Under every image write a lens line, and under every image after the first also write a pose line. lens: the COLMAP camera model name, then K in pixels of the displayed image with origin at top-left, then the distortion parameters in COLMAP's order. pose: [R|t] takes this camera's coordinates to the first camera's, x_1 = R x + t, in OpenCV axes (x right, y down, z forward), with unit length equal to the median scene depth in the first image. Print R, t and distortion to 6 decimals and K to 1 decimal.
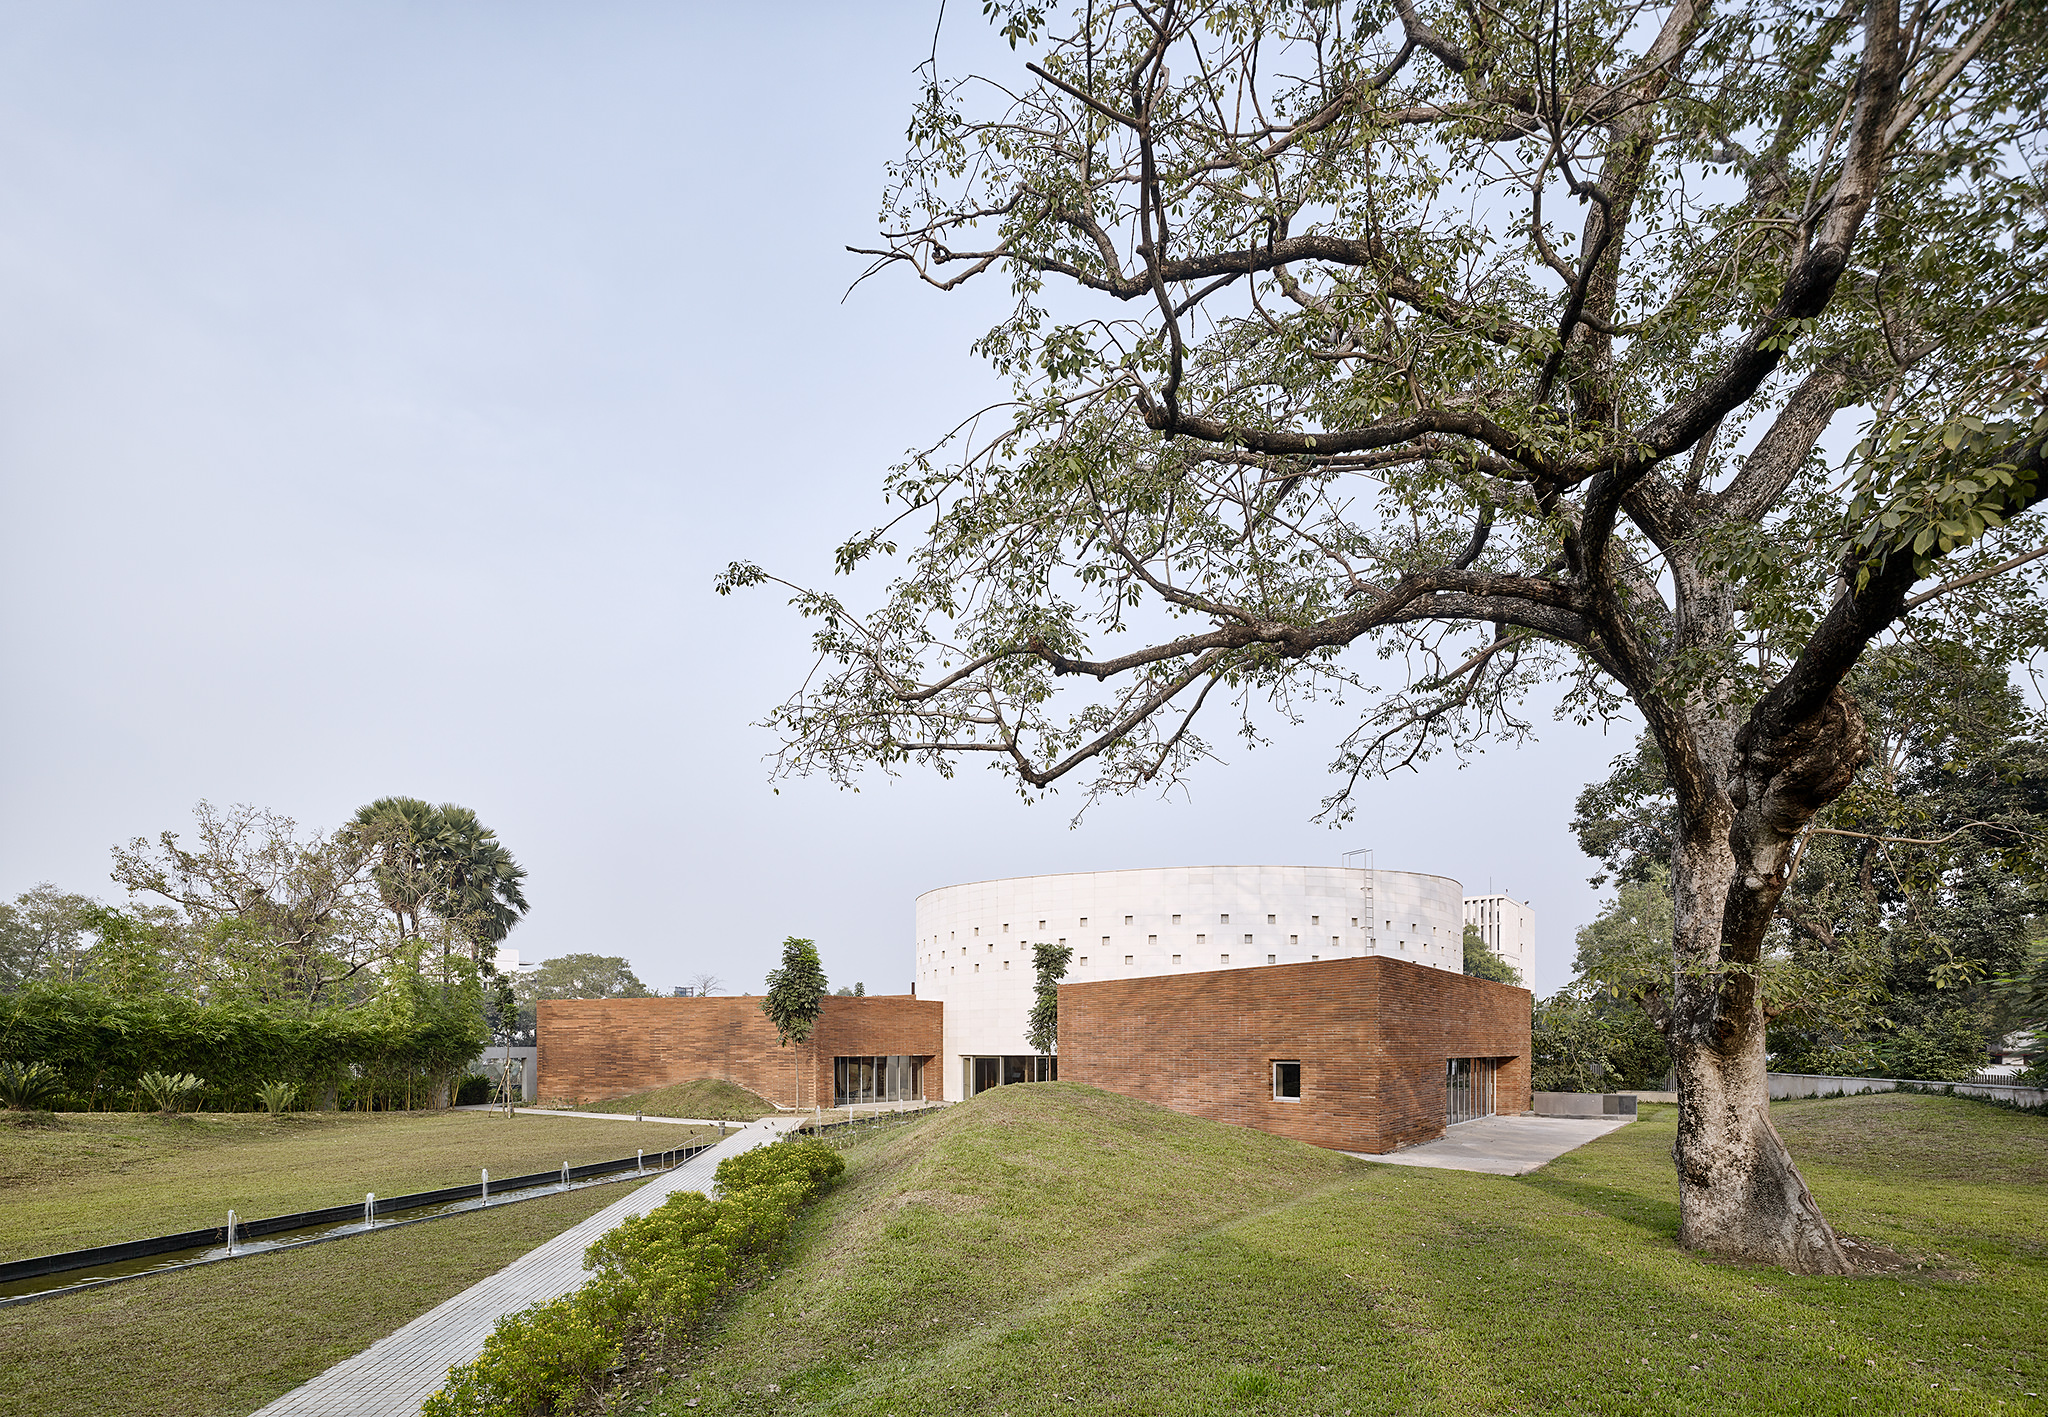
lens RADIAL K [[1087.7, 0, 1028.2], [0, 1087.7, 1042.1], [0, 0, 1]] dist [-0.002014, 0.000998]
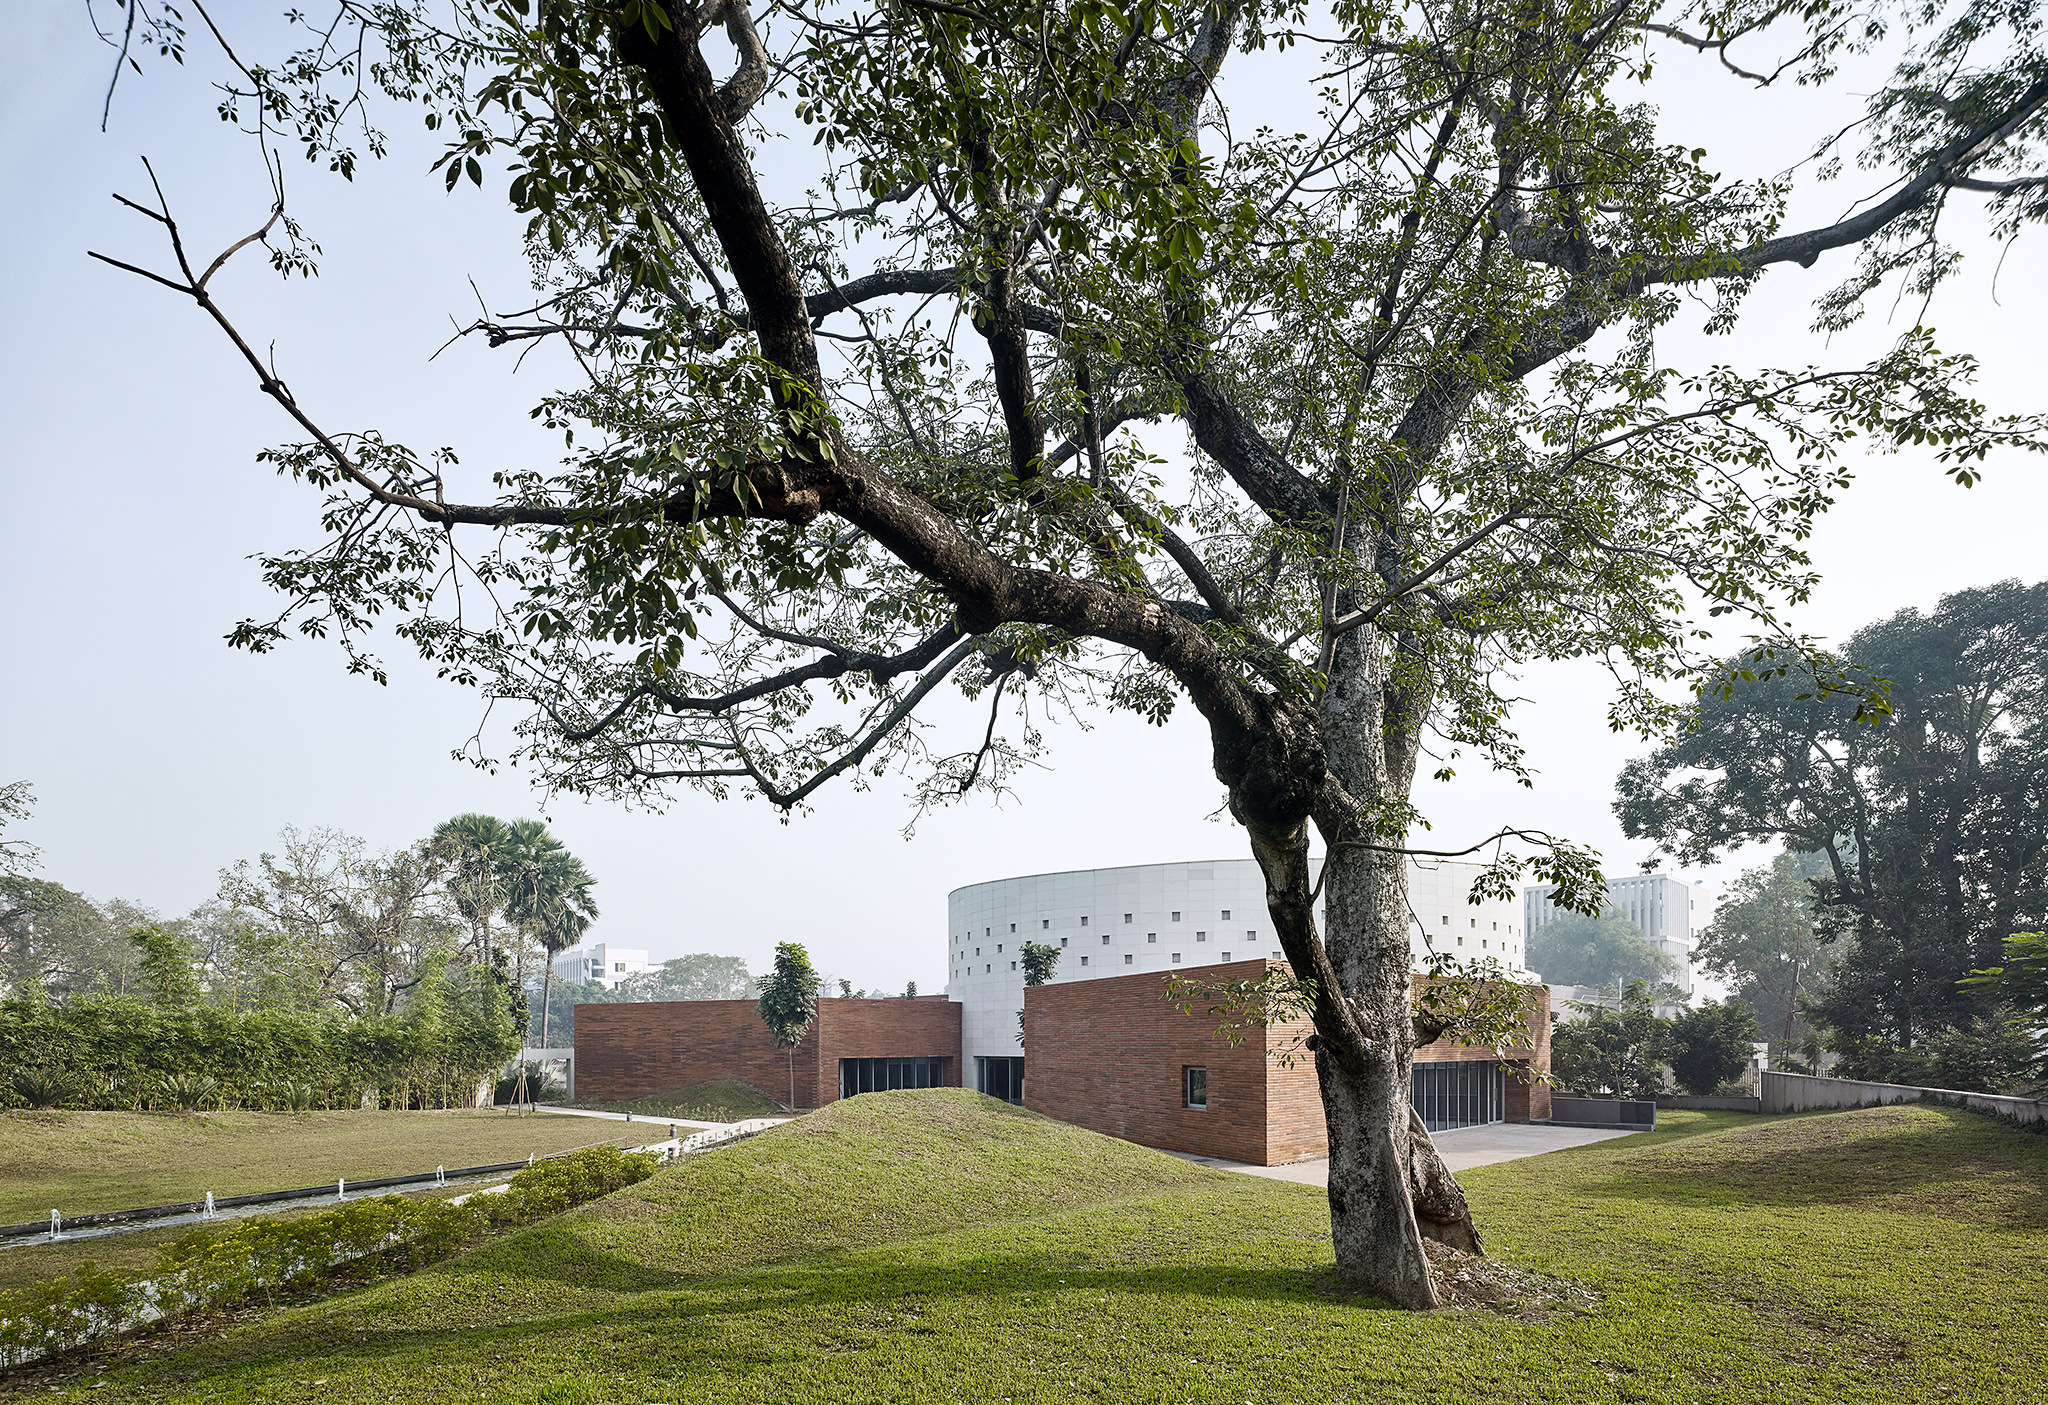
lens RADIAL K [[1121.3, 0, 1029.9], [0, 1121.3, 1031.5], [0, 0, 1]] dist [-0.001888, 0.000331]
pose [[0.988250, -0.003162, -0.152814, 0.159666], [0.002588, 0.999989, -0.003951, -0.007120], [0.152824, 0.003509, 0.988247, -0.003905]]
